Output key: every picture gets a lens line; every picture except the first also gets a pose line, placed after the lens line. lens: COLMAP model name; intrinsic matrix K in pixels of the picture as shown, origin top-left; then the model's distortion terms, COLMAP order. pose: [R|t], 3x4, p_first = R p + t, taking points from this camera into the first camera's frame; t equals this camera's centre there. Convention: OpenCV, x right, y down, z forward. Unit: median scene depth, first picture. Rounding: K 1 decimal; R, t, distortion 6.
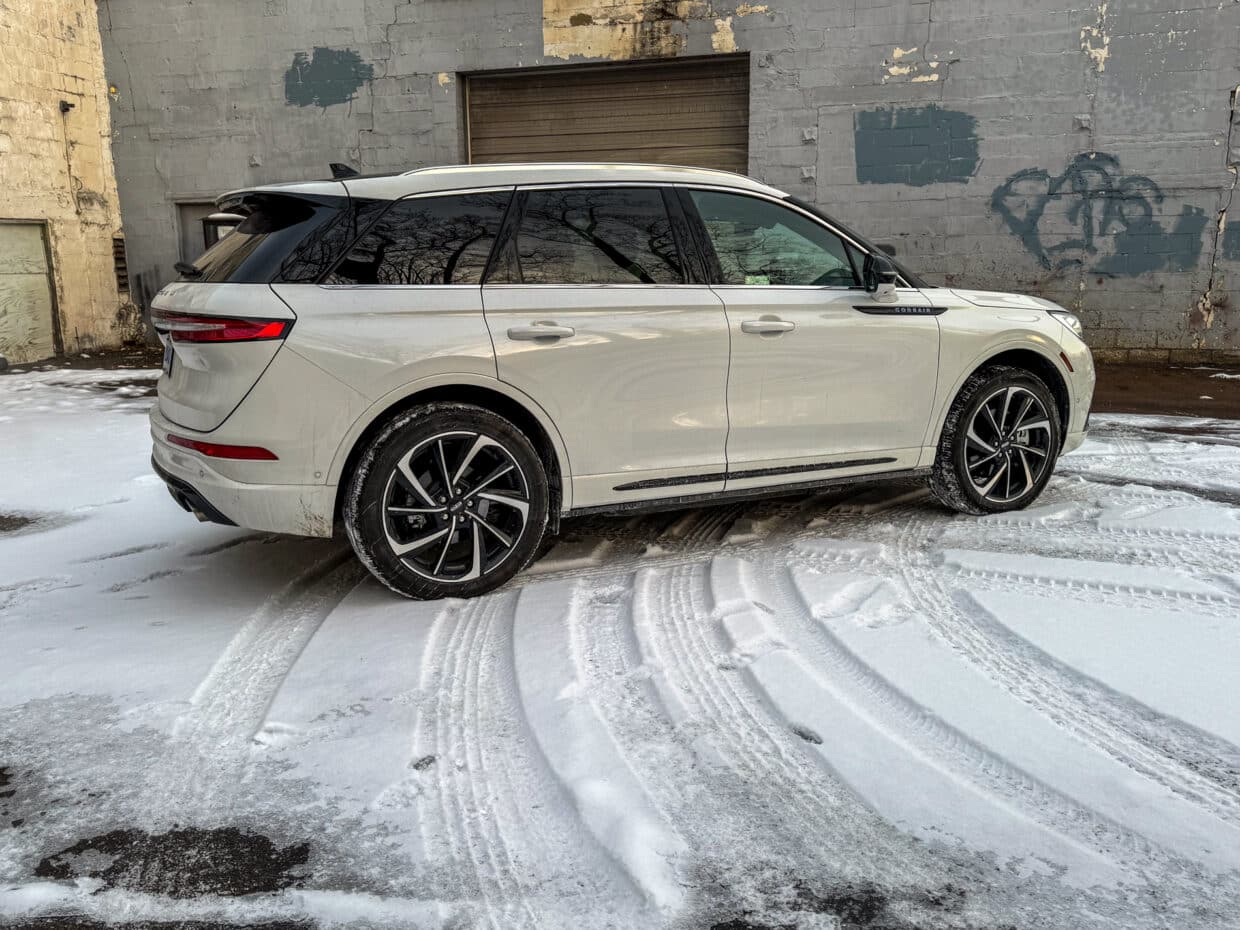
lens RADIAL K [[1049.5, 0, 620.1], [0, 1049.5, 465.2], [0, 0, 1]] dist [0.001139, 0.000532]
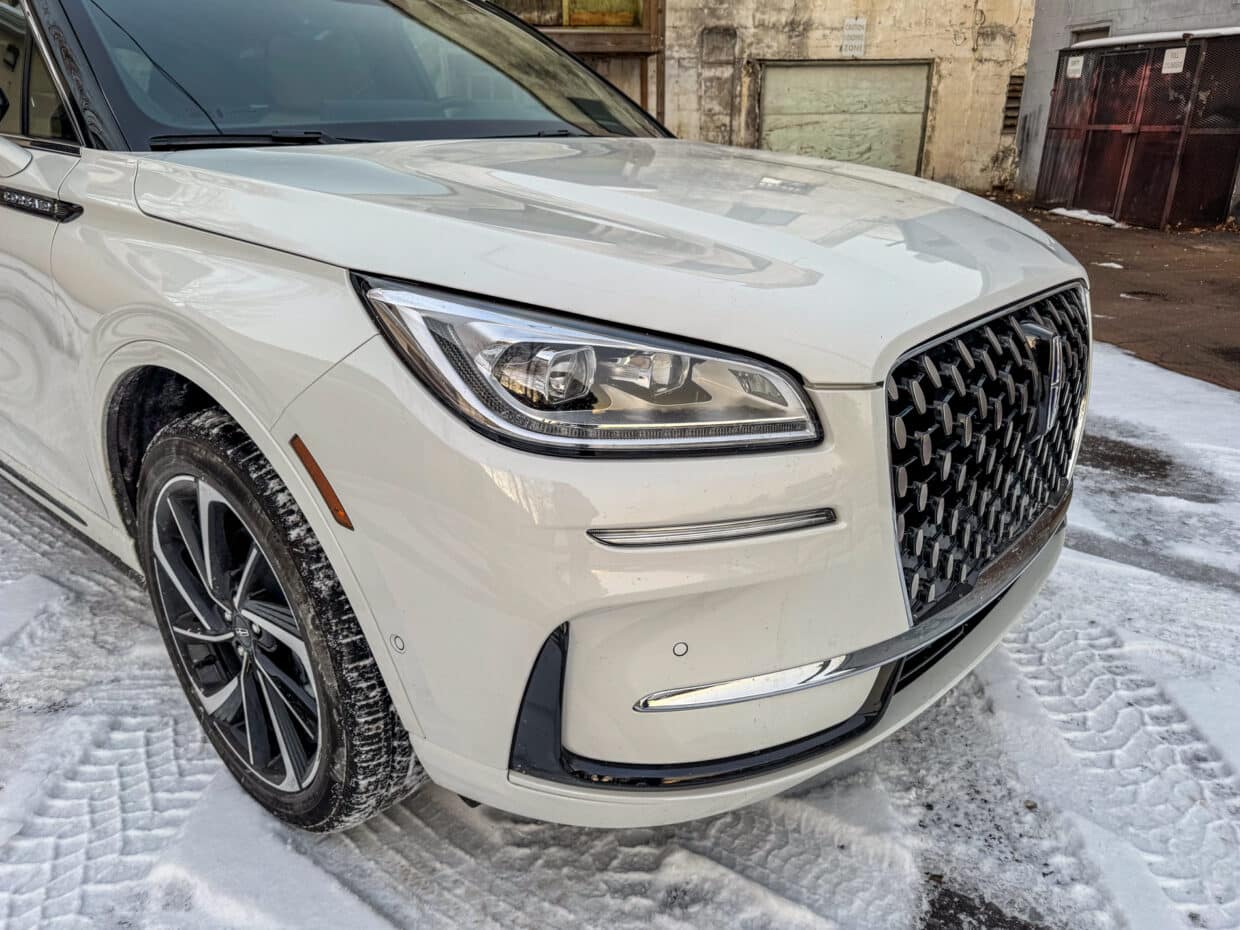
lens RADIAL K [[871.6, 0, 620.1], [0, 871.6, 464.7], [0, 0, 1]] dist [0.004416, -0.000331]
pose [[0.309684, 0.361520, -0.879431, 0.256479], [-0.180410, 0.930439, 0.318959, -0.074941], [0.933567, 0.059881, 0.353364, 0.407077]]
